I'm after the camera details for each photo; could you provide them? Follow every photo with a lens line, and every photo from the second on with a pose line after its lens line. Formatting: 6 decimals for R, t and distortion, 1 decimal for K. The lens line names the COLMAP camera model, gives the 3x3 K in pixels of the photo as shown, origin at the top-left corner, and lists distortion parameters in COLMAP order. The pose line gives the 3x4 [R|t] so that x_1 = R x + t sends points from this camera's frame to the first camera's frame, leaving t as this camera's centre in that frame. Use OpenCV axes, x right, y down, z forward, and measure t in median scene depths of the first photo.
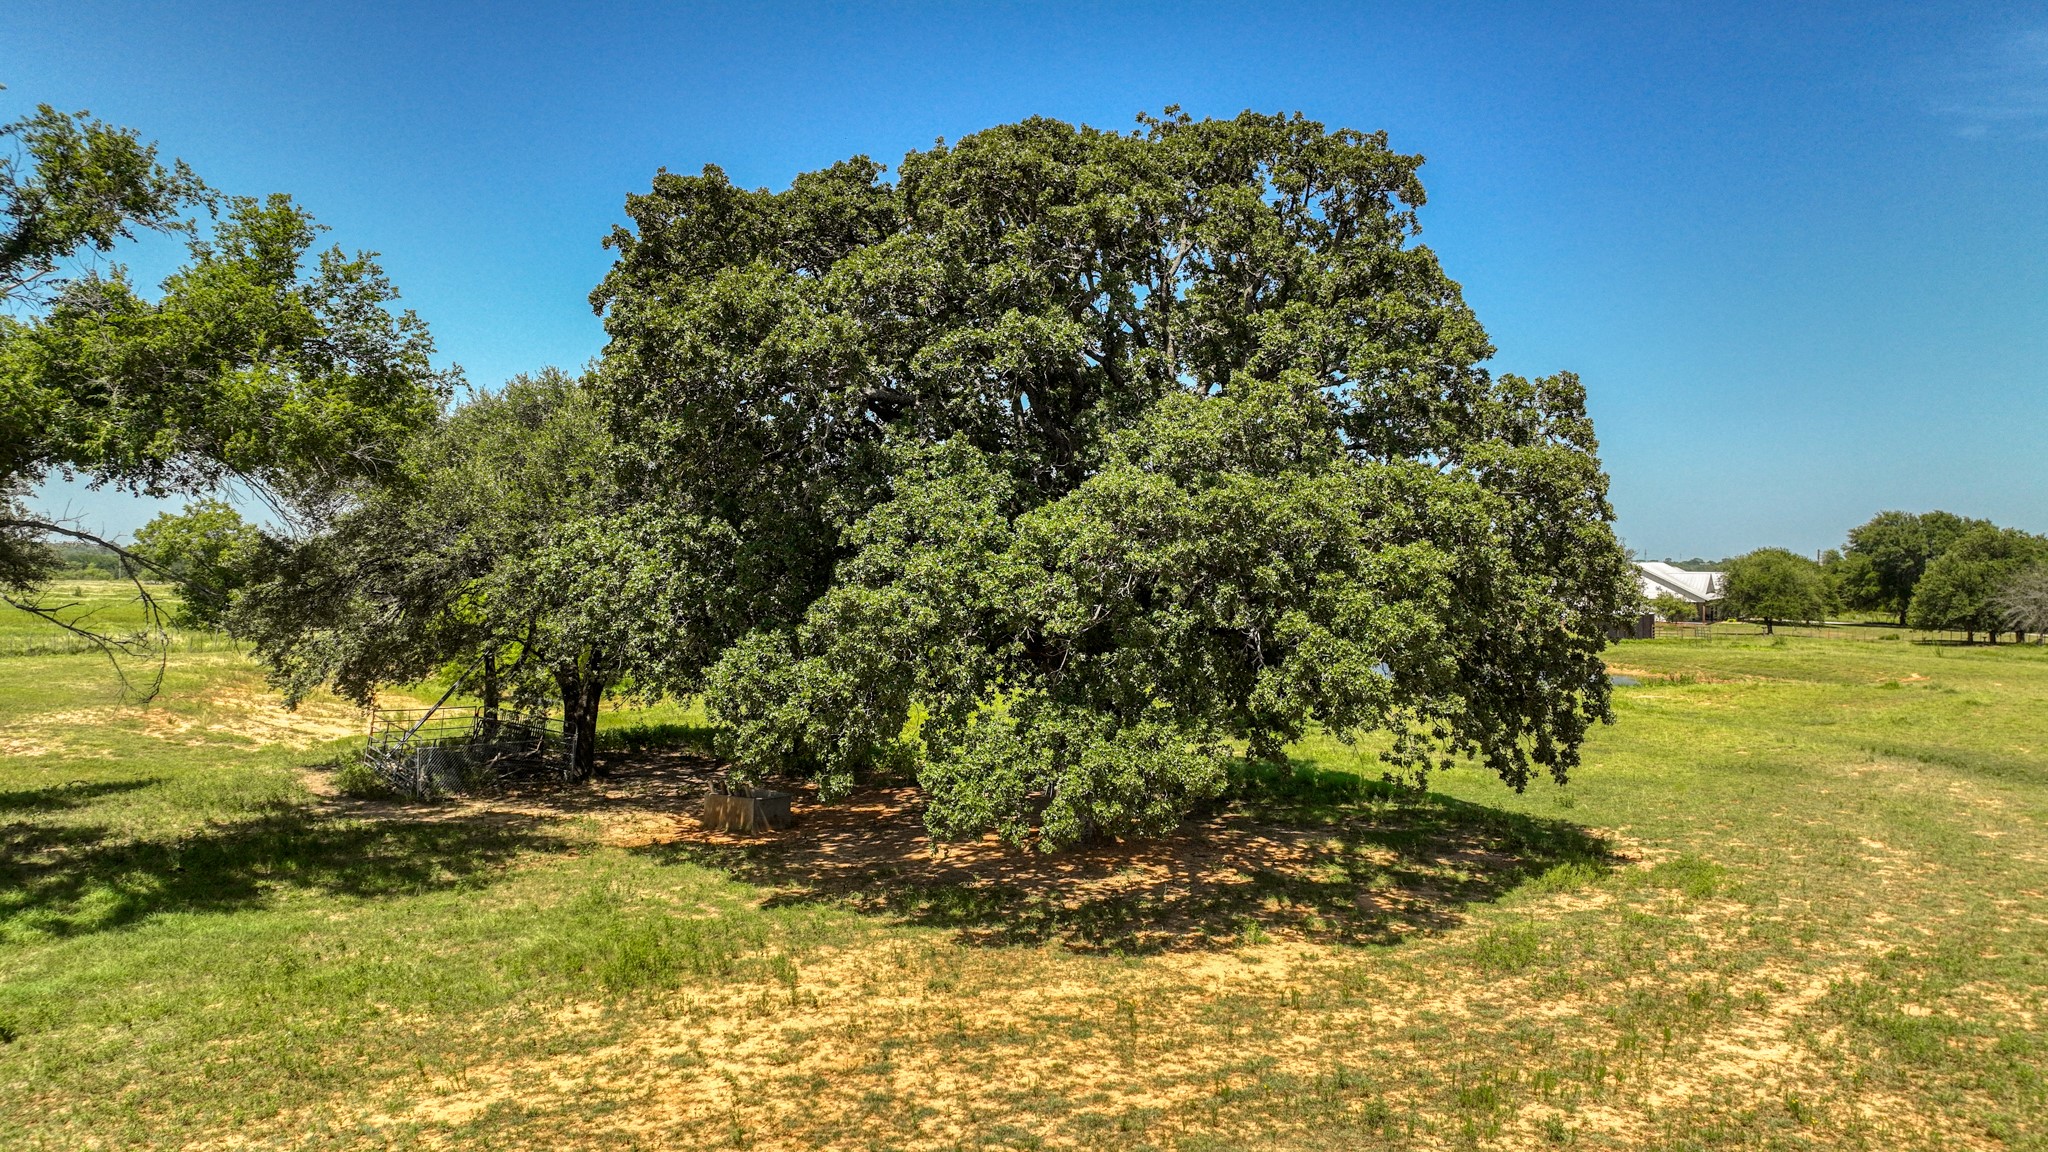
lens RADIAL K [[1440.4, 0, 1024.0], [0, 1440.4, 576.0], [0, 0, 1]] dist [-0.025637, 0.045188]
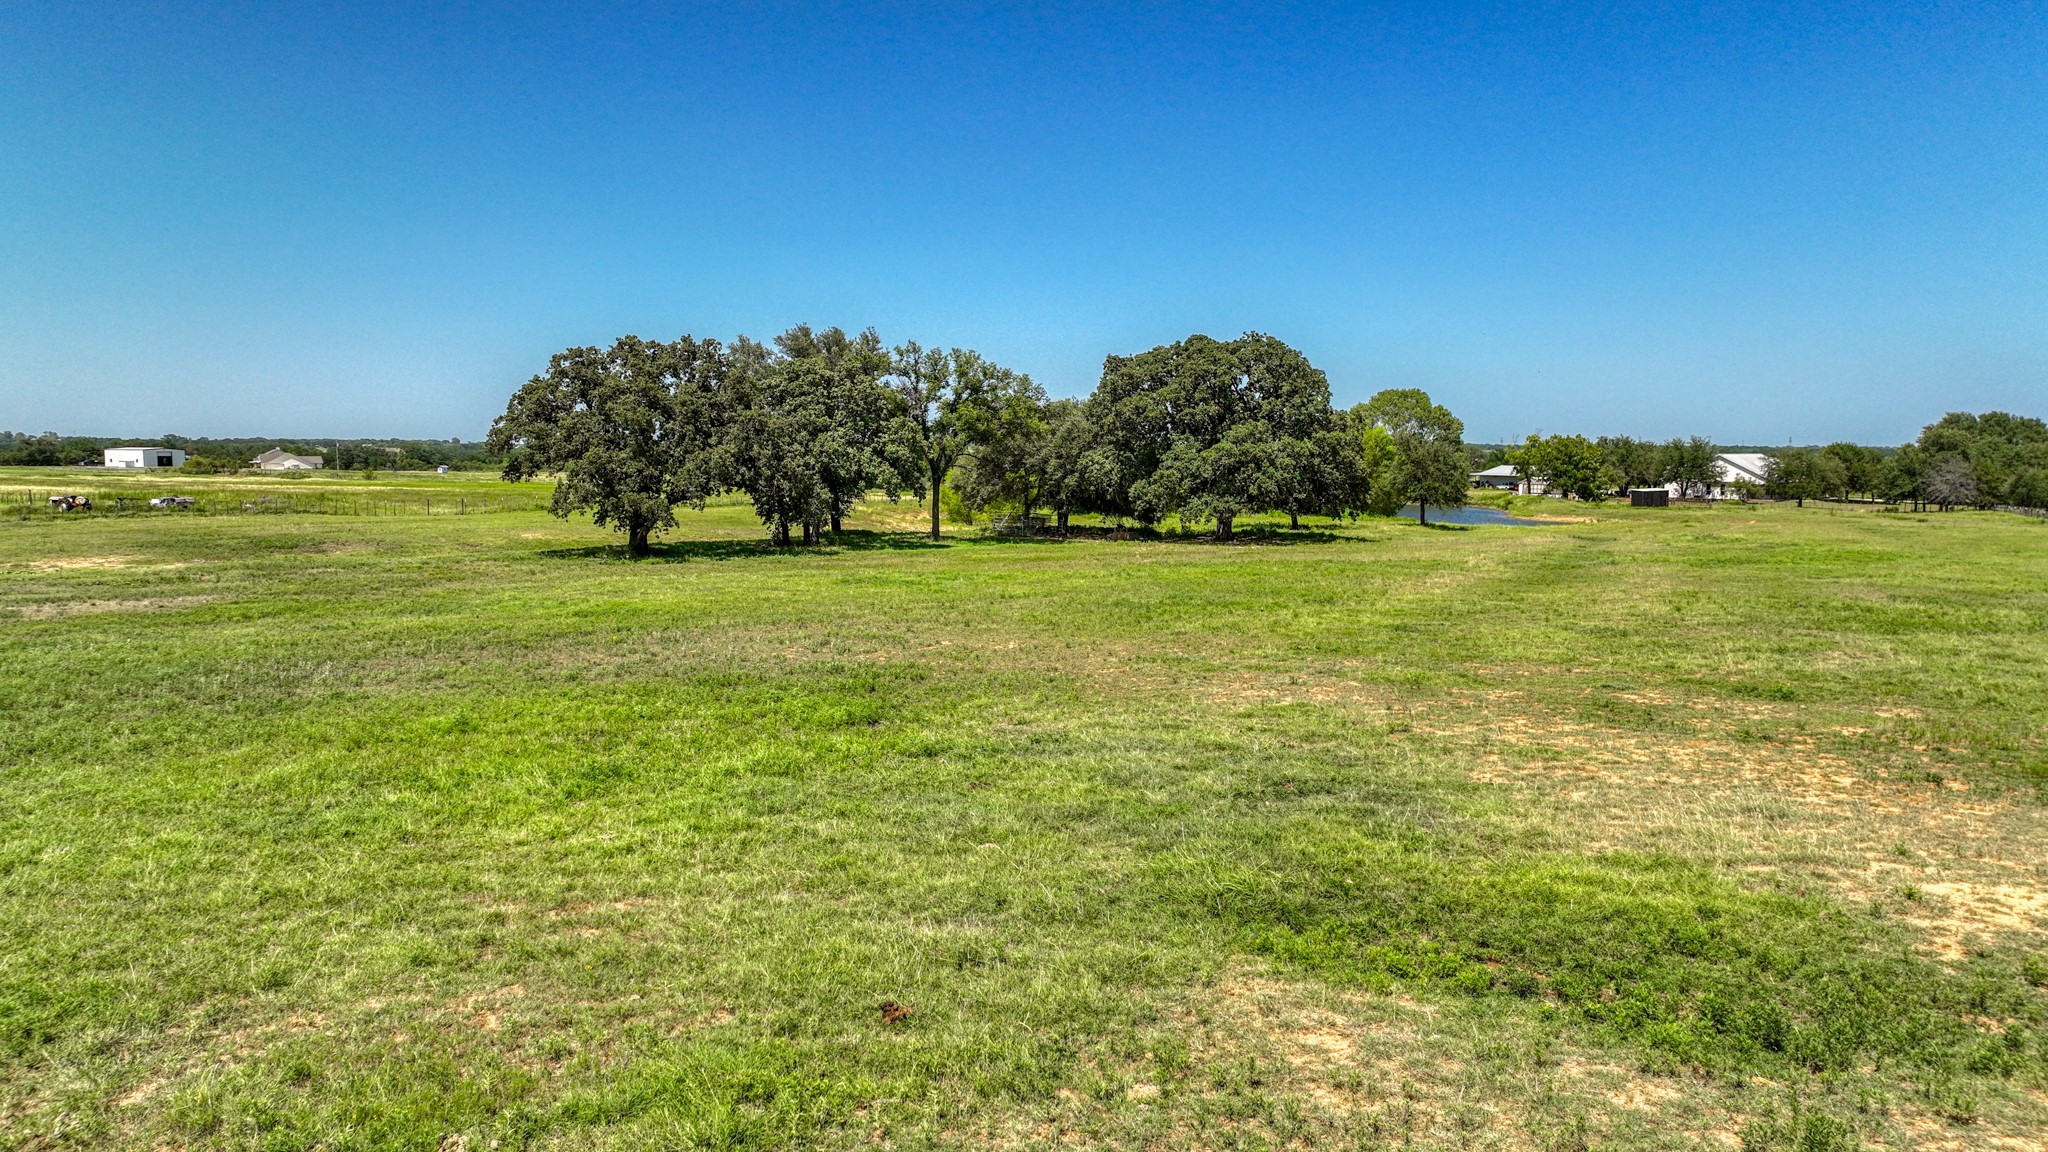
lens RADIAL K [[1440.4, 0, 1024.0], [0, 1440.4, 576.0], [0, 0, 1]] dist [-0.025637, 0.045188]
pose [[0.981158, 0.008551, -0.193020, 0.300692], [0.005827, 0.997256, 0.073798, 0.008132], [0.193121, -0.073532, 0.978416, -3.260975]]
